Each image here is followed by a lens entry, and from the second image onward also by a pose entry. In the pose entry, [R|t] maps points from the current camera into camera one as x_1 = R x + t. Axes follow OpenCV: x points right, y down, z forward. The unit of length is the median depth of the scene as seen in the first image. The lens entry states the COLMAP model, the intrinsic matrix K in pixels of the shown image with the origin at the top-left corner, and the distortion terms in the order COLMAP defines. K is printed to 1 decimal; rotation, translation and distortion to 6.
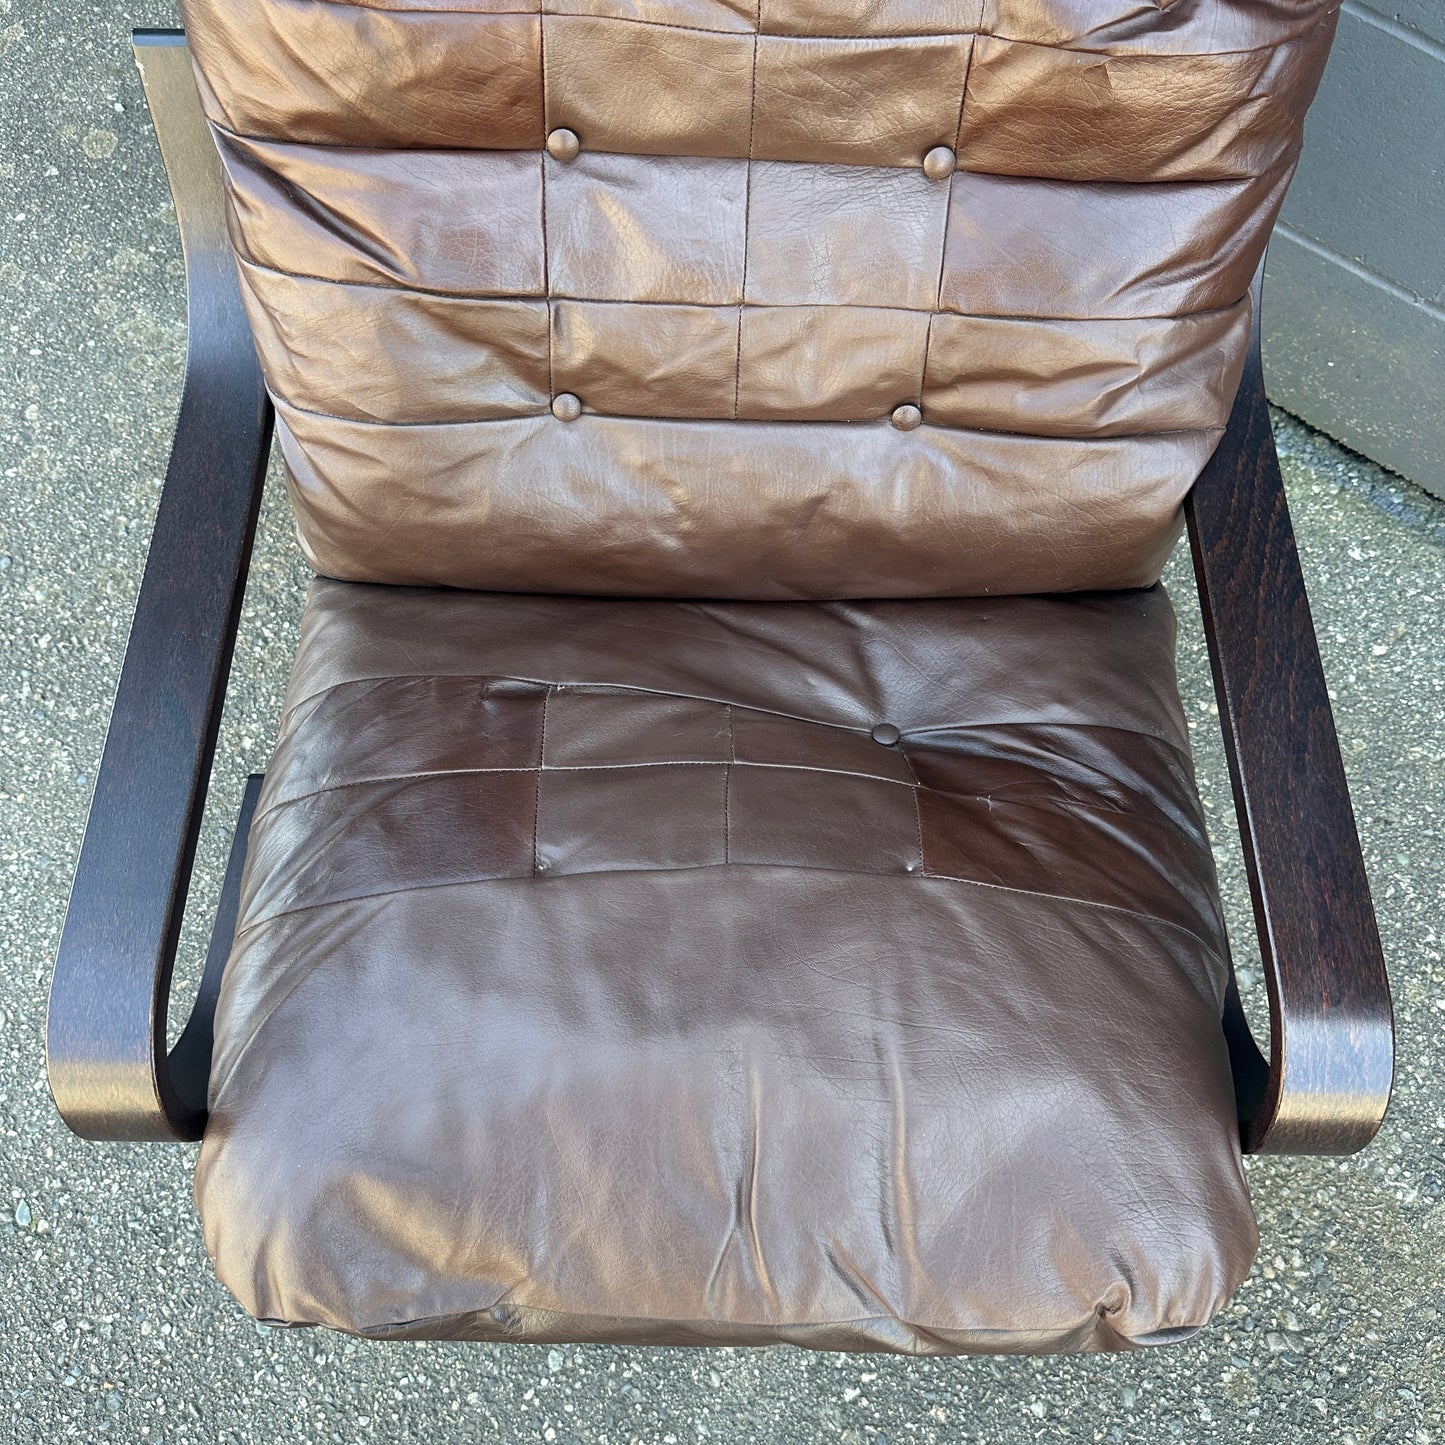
lens RADIAL K [[1348.6, 0, 711.0], [0, 1348.6, 741.0], [0, 0, 1]] dist [0.127921, -0.264114]
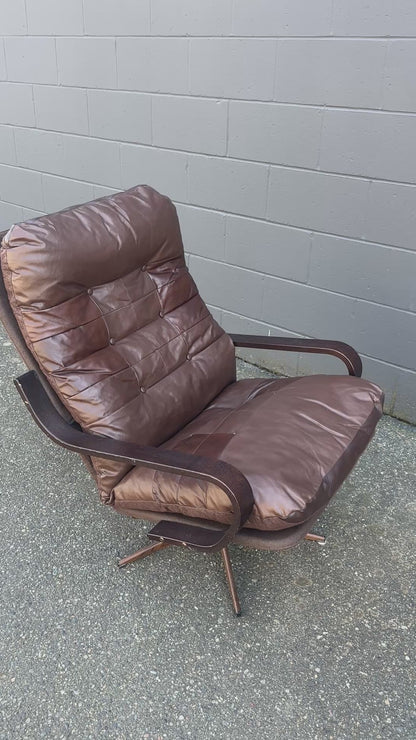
lens RADIAL K [[622.1, 0, 208.0], [0, 622.1, 370.0], [0, 0, 1]] dist [0.129021, -0.000036]
pose [[0.527066, -0.425295, 0.735748, -1.392843], [0.822943, 0.471459, -0.317004, 0.506001], [-0.212055, 0.772561, 0.598484, -0.256504]]
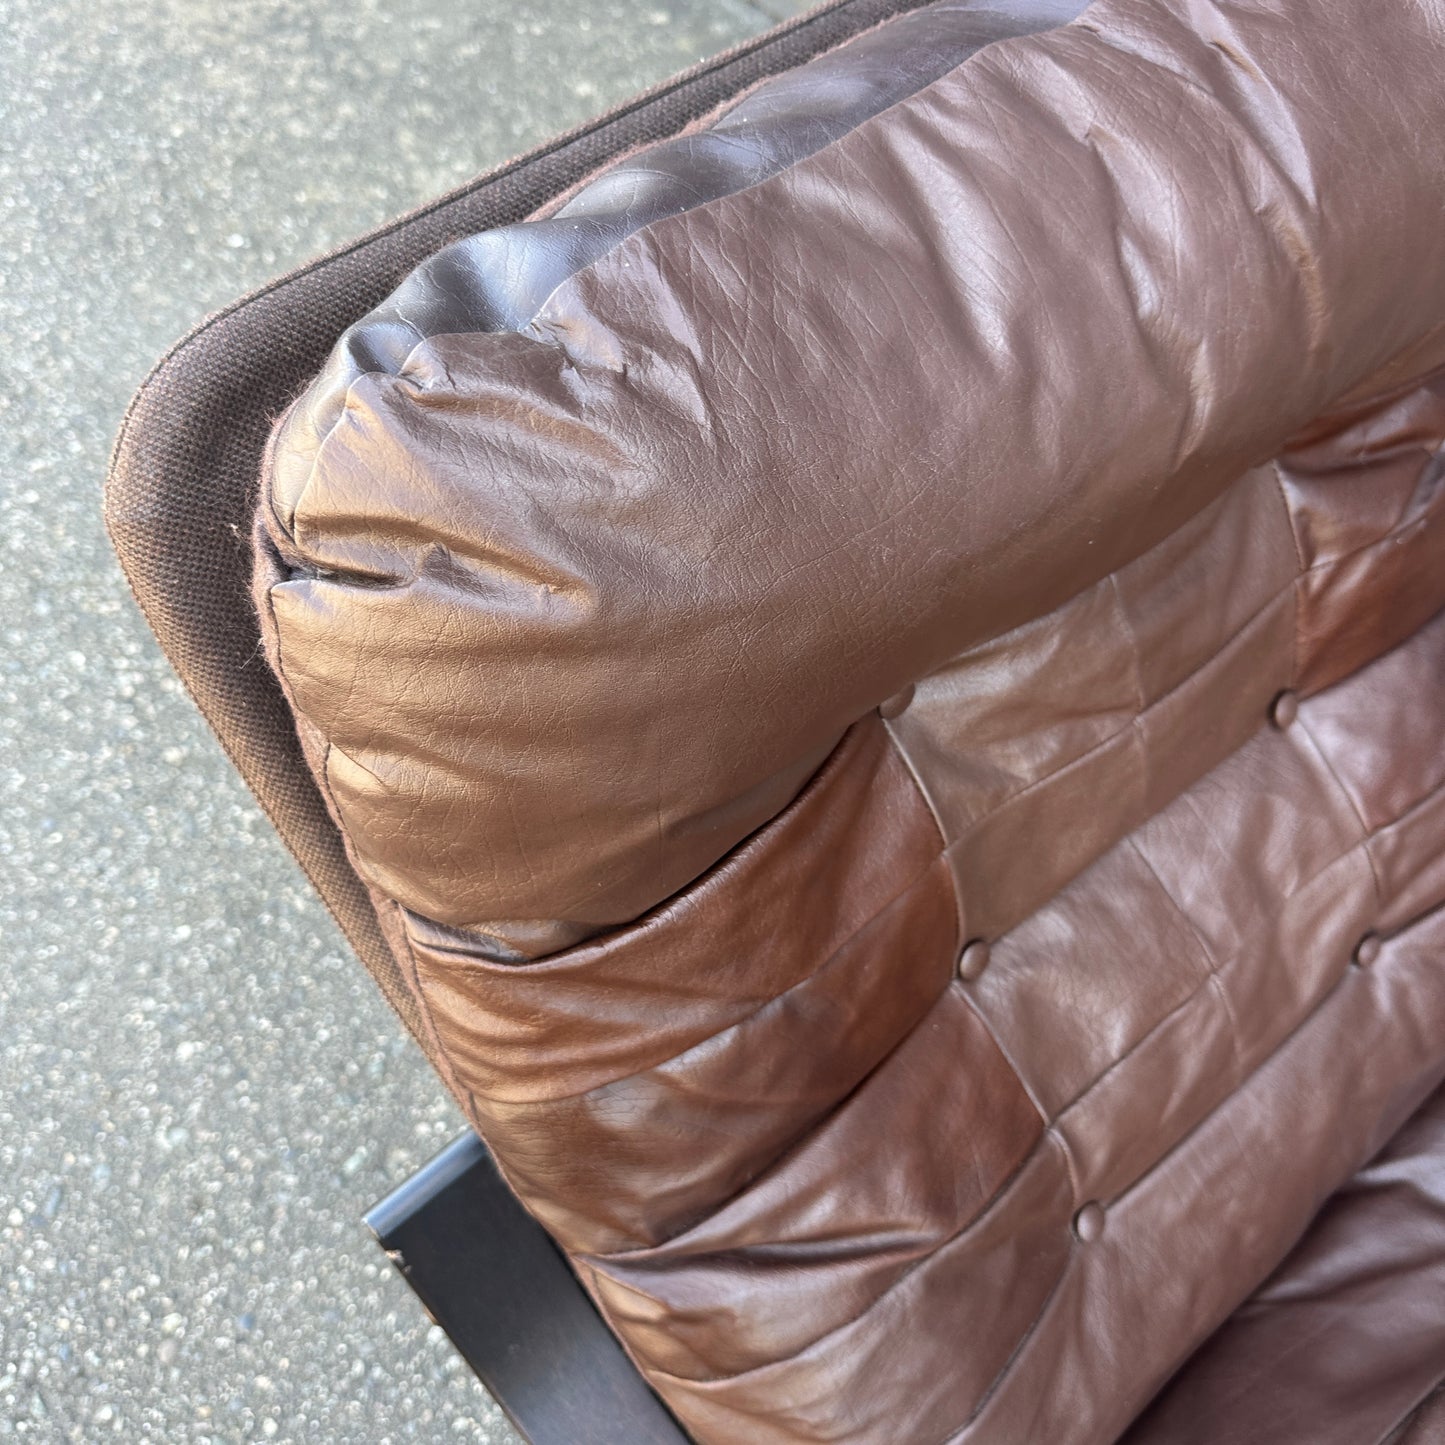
lens RADIAL K [[1348.6, 0, 711.0], [0, 1348.6, 741.0], [0, 0, 1]] dist [0.127921, -0.264114]
pose [[0.748666, -0.562086, 0.351510, -0.376694], [0.648688, 0.730490, -0.213514, -0.406970], [-0.136761, 0.387870, 0.911511, 0.233855]]
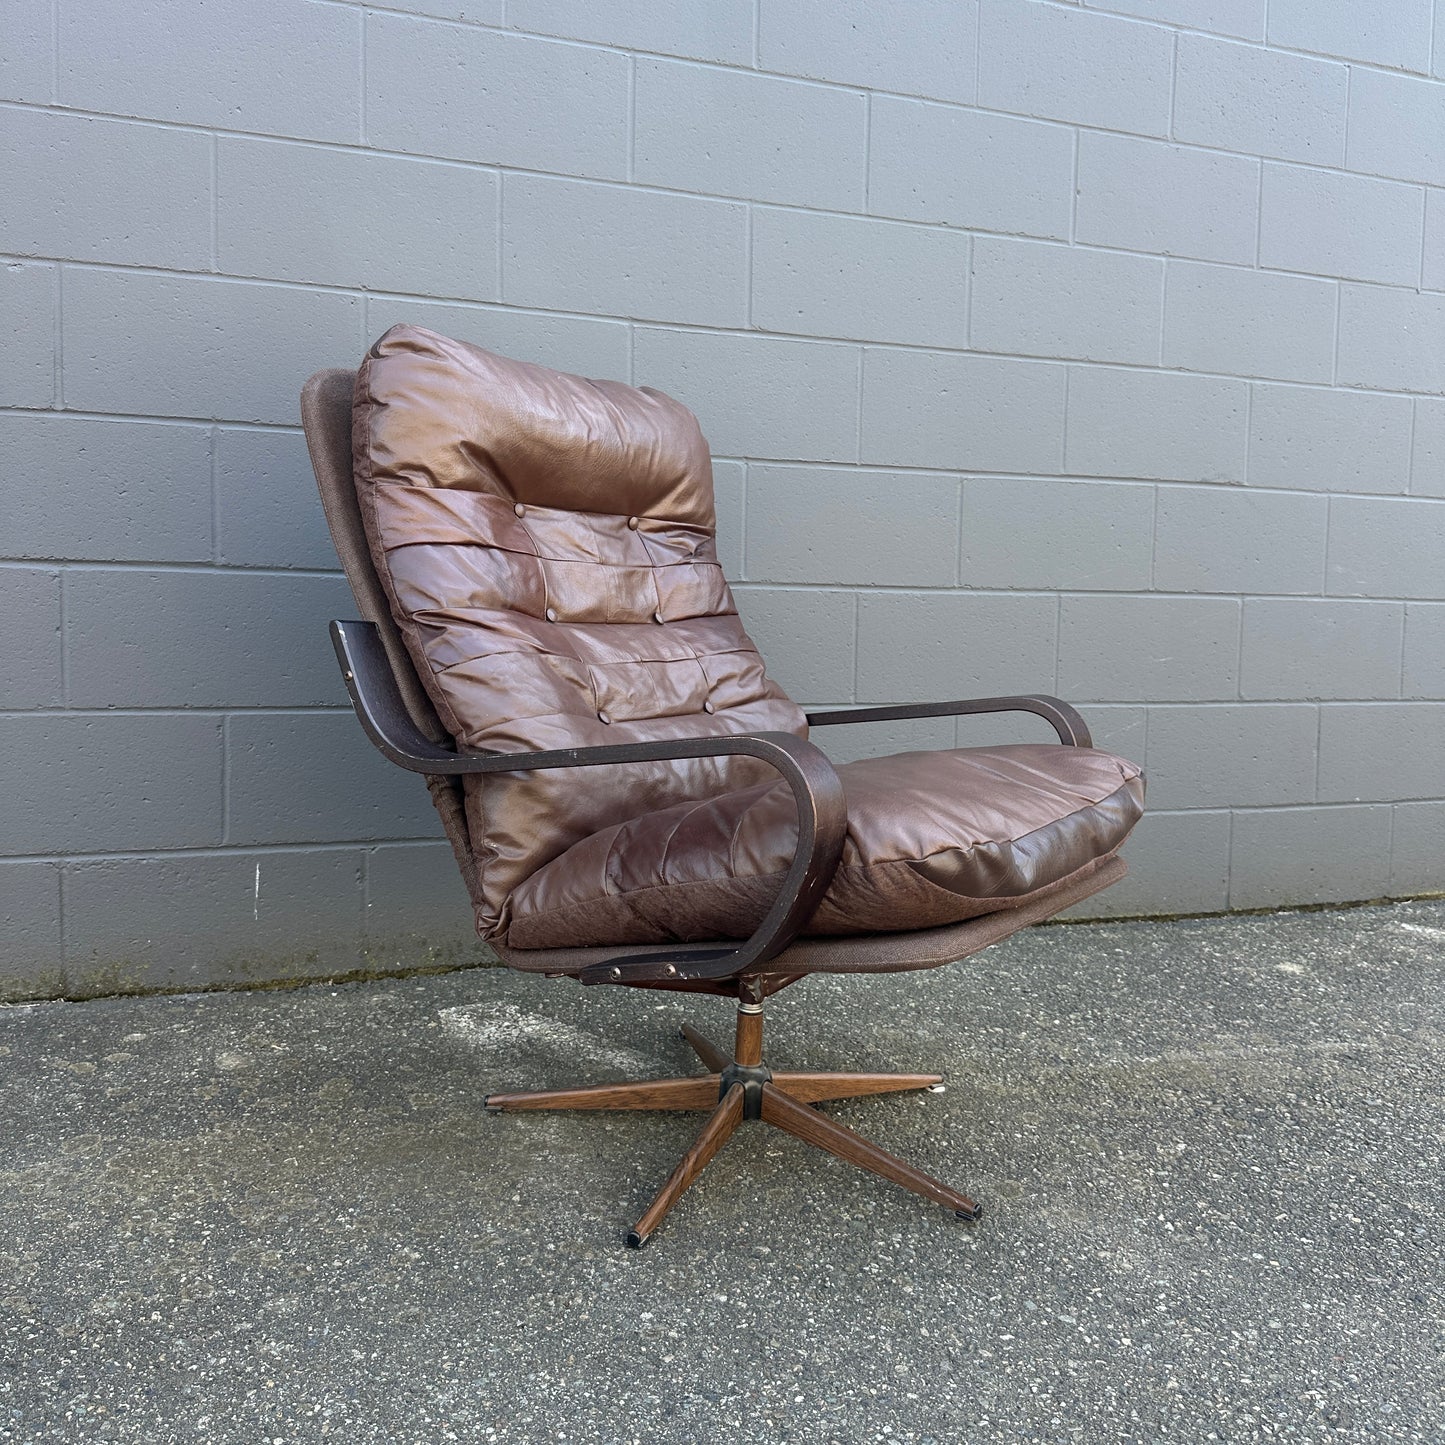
lens RADIAL K [[1332.8, 0, 714.1], [0, 1332.8, 714.6], [0, 0, 1]] dist [0.156454, -0.324887]
pose [[0.557829, -0.057197, 0.827983, -1.558260], [0.781927, 0.370668, -0.501194, 0.805412], [-0.278240, 0.927003, 0.251493, 0.473833]]
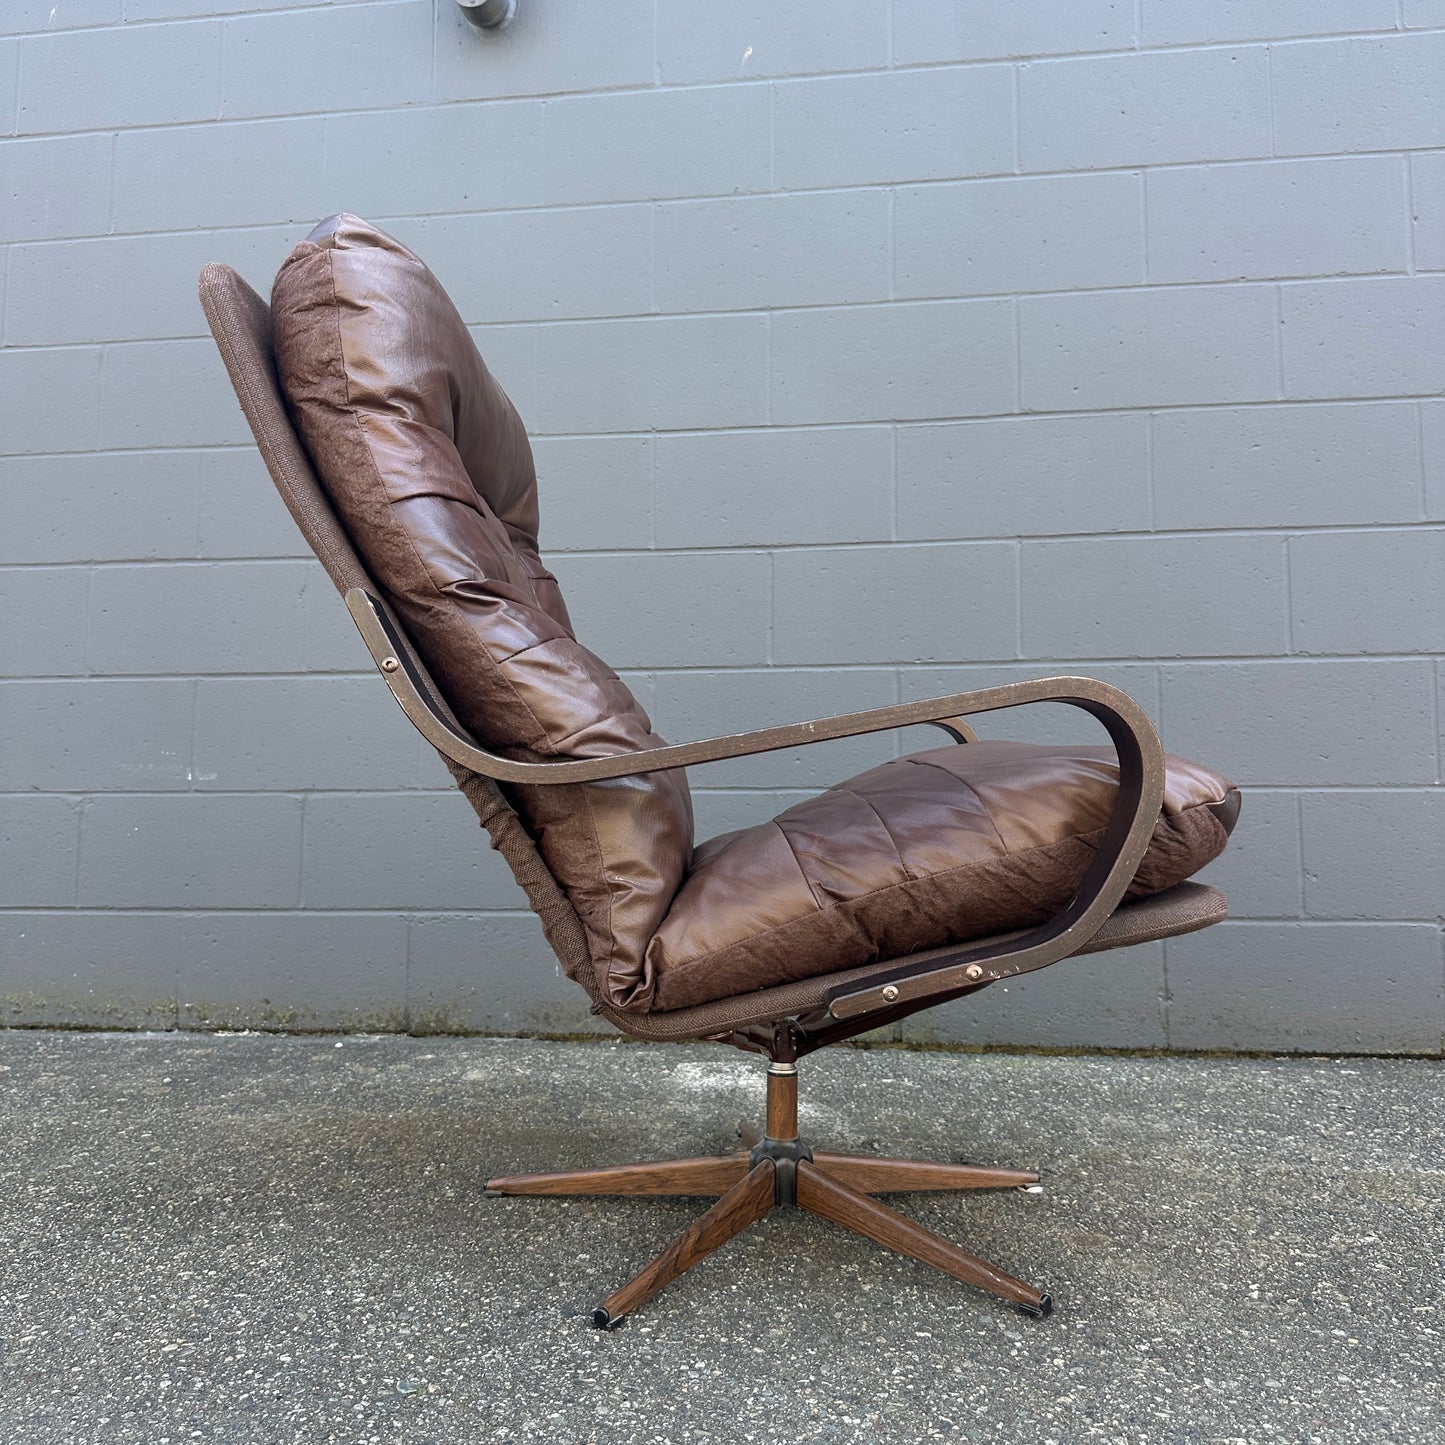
lens RADIAL K [[1332.8, 0, 714.1], [0, 1332.8, 714.6], [0, 0, 1]] dist [0.156454, -0.324887]
pose [[0.884055, 0.036407, 0.465962, -1.037914], [0.444610, 0.241888, -0.862445, 1.433592], [-0.144110, 0.969621, 0.197655, 0.556210]]
